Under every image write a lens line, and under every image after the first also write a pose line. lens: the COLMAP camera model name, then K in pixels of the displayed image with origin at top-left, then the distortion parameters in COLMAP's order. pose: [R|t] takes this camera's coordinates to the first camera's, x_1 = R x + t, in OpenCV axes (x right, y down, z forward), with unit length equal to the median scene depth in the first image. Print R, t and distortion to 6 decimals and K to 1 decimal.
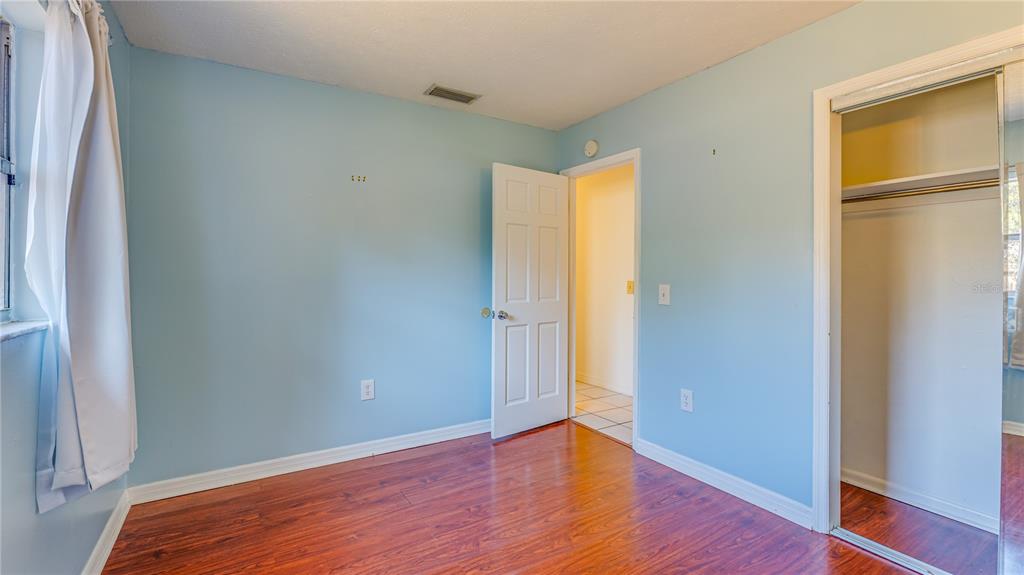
lens RADIAL K [[456.3, 0, 508.9], [0, 456.3, 270.6], [0, 0, 1]] dist [-0.003437, -0.000419]
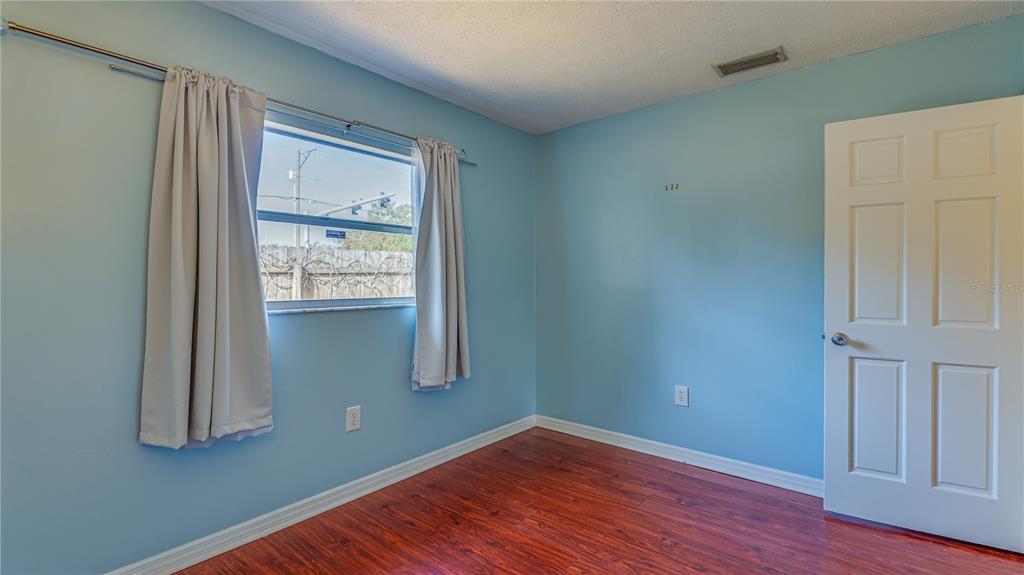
lens RADIAL K [[456.3, 0, 511.3], [0, 456.3, 280.9], [0, 0, 1]] dist [-0.003437, -0.000419]
pose [[0.324270, 0.002206, -0.945962, 0.522496], [0.009666, 0.999937, 0.005645, -0.000703], [0.945915, -0.010974, 0.324229, 0.326697]]
